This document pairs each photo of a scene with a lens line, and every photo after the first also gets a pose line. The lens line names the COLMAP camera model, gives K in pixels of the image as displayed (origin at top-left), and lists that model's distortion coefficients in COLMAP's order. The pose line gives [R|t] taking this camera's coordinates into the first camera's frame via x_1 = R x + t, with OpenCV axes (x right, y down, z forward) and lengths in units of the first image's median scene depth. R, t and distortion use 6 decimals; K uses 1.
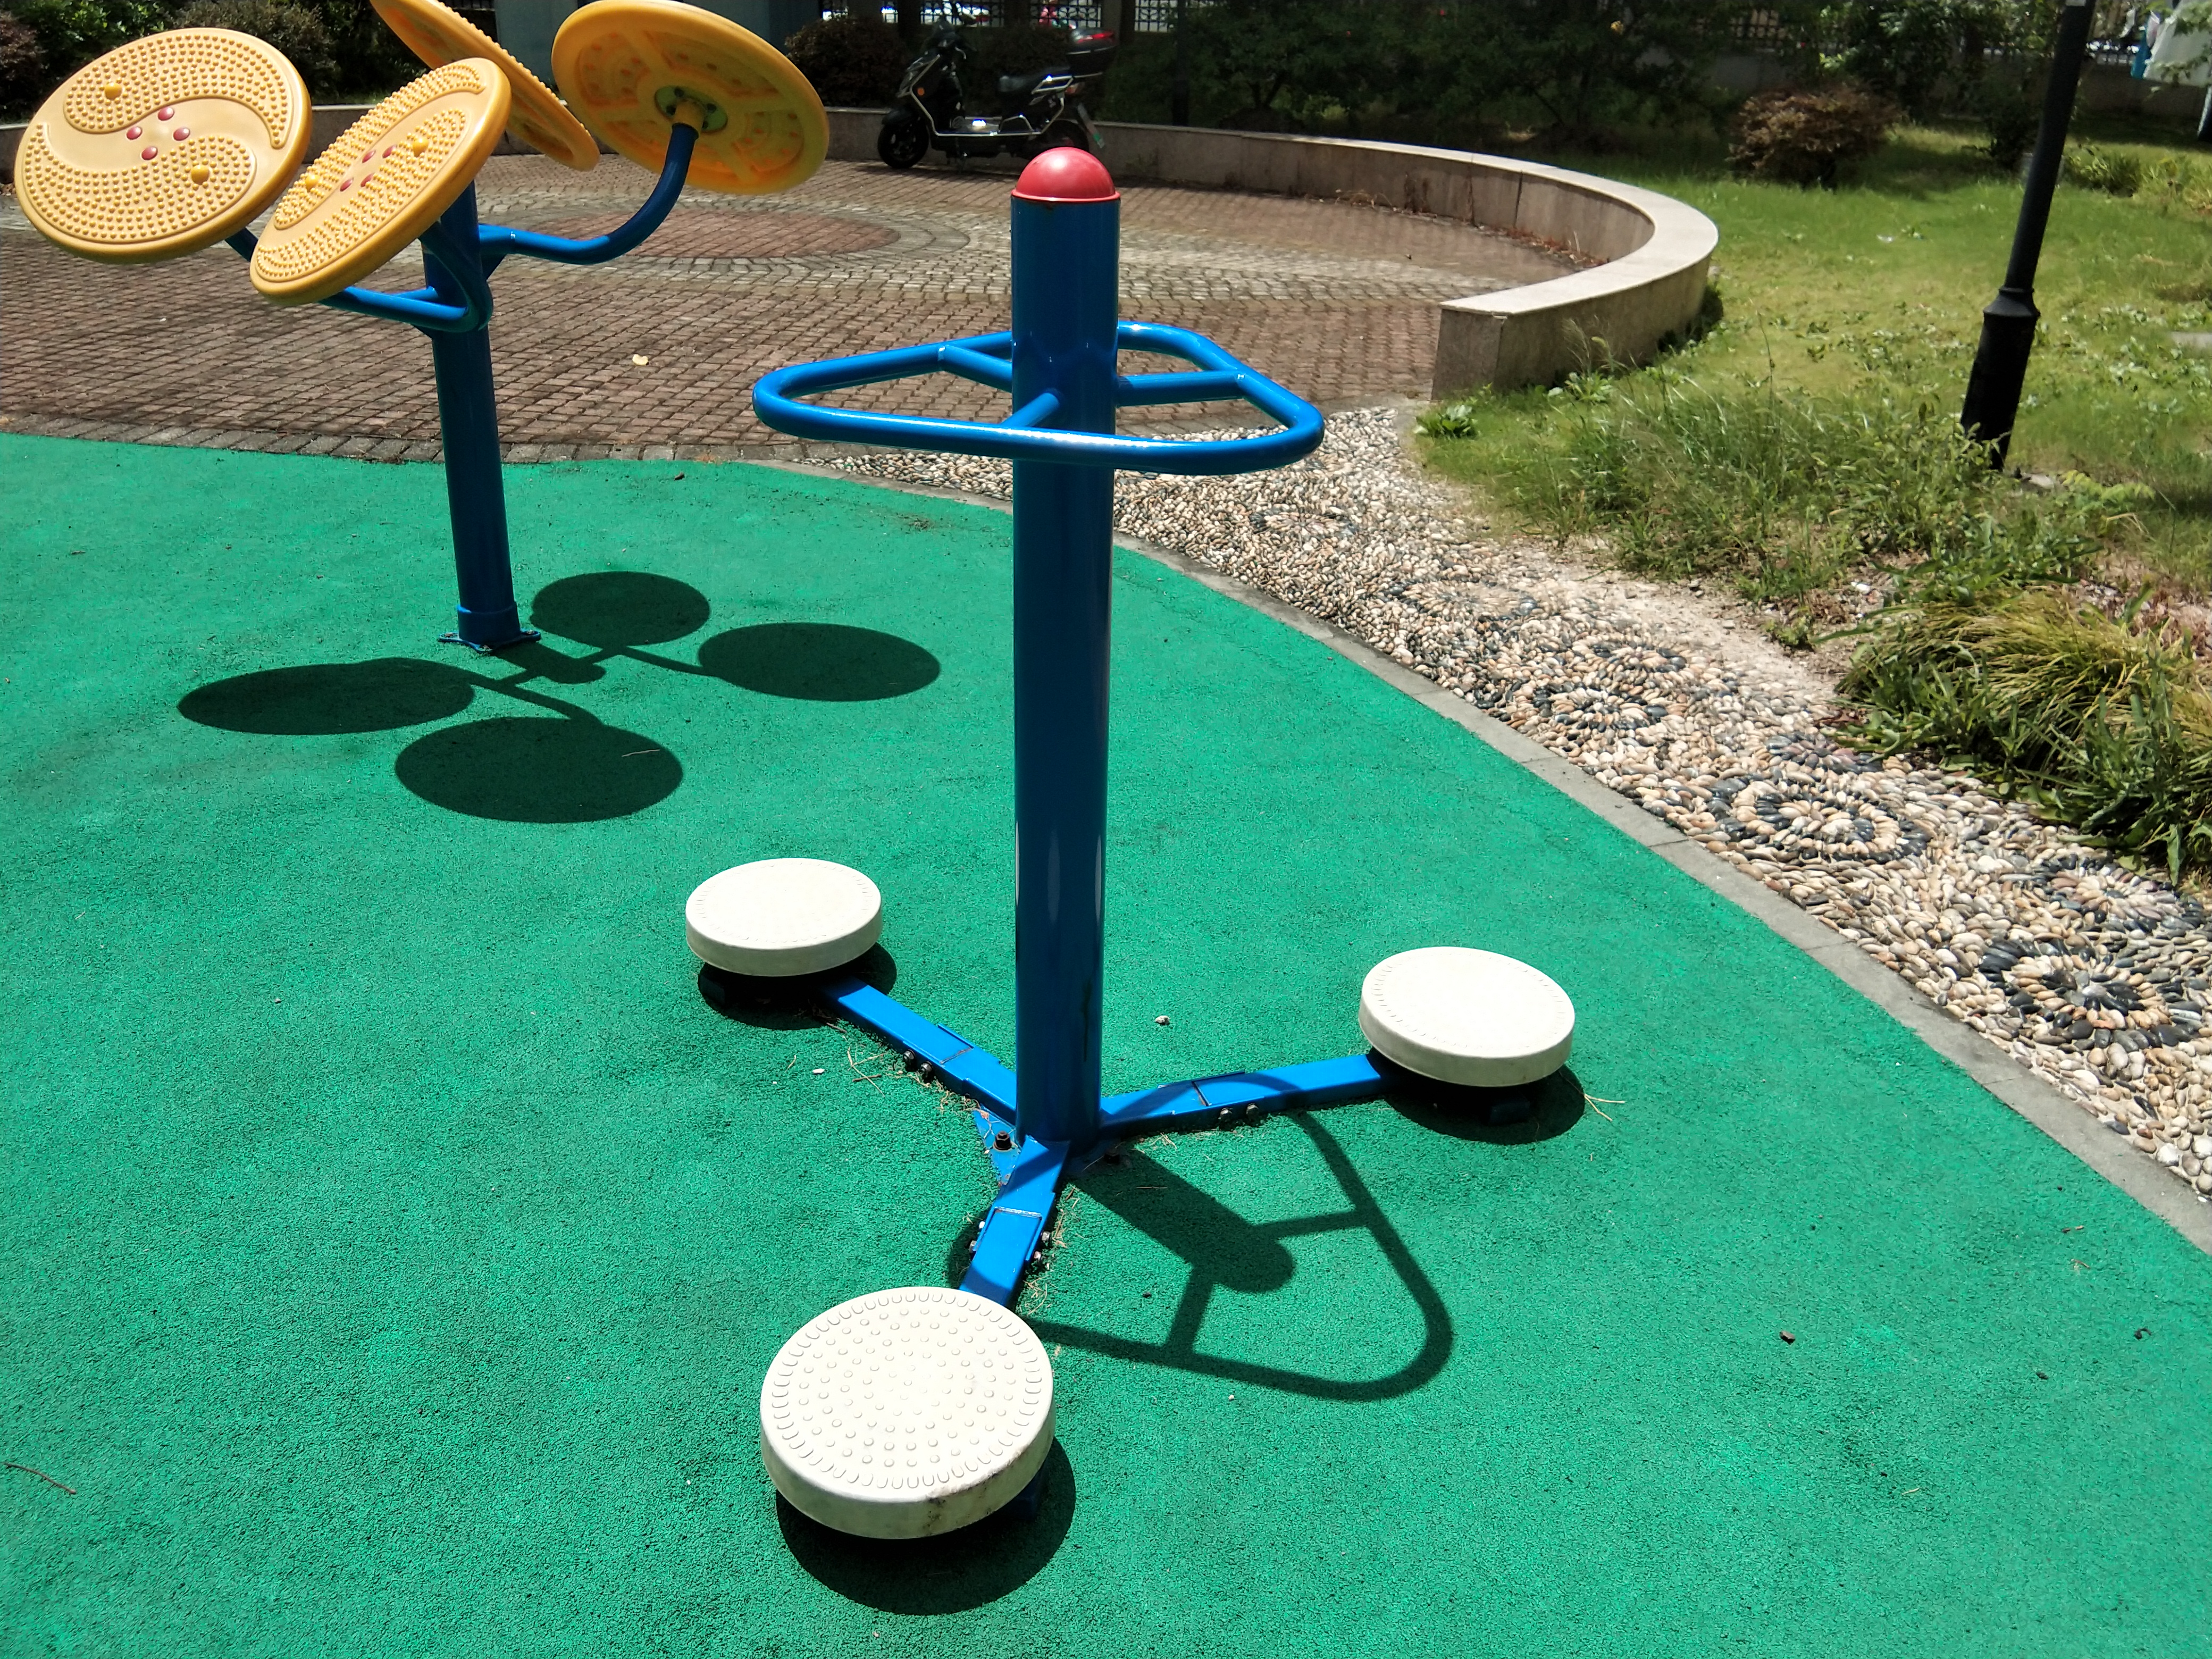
lens RADIAL K [[1842.8, 0, 1127.8], [0, 1842.8, 886.2], [0, 0, 1]] dist [0.098695, -0.137822]
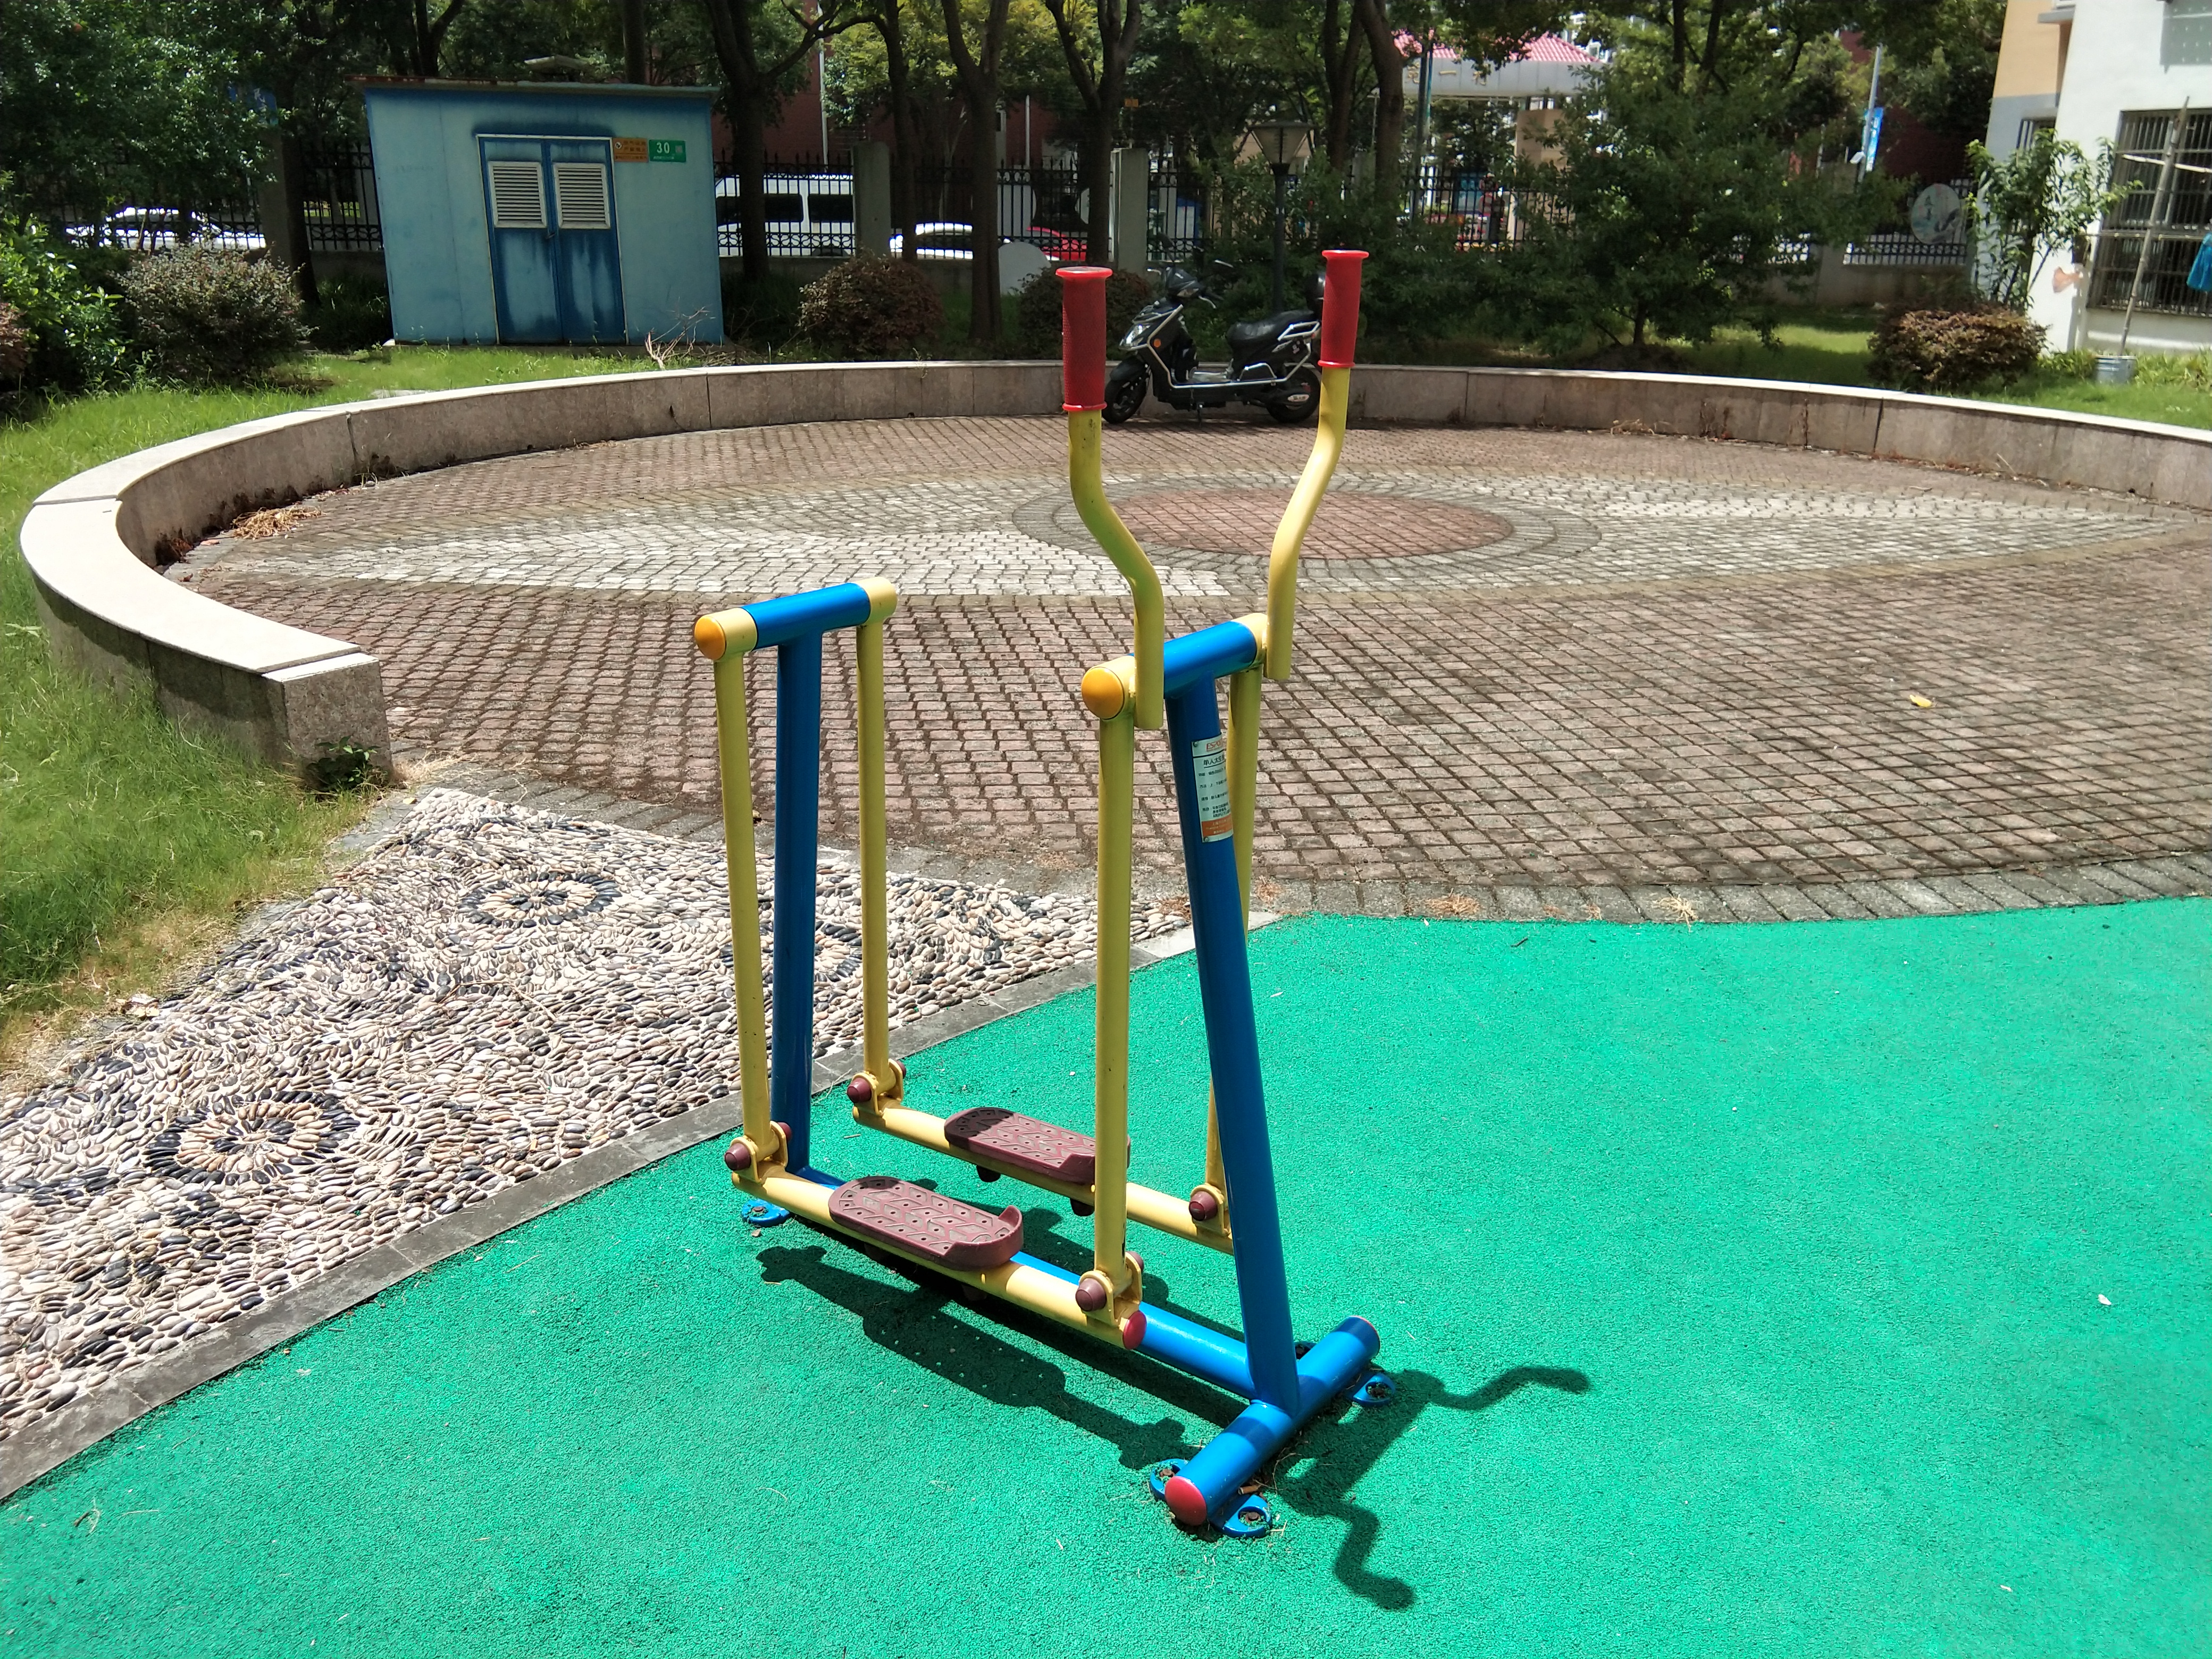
lens RADIAL K [[1842.8, 0, 1094.5], [0, 1842.8, 810.2], [0, 0, 1]] dist [0.098695, -0.137822]
pose [[0.927865, -0.126722, 0.350725, -1.416583], [0.170491, 0.980599, -0.096740, -0.354873], [-0.331661, 0.149557, 0.931468, 0.603430]]
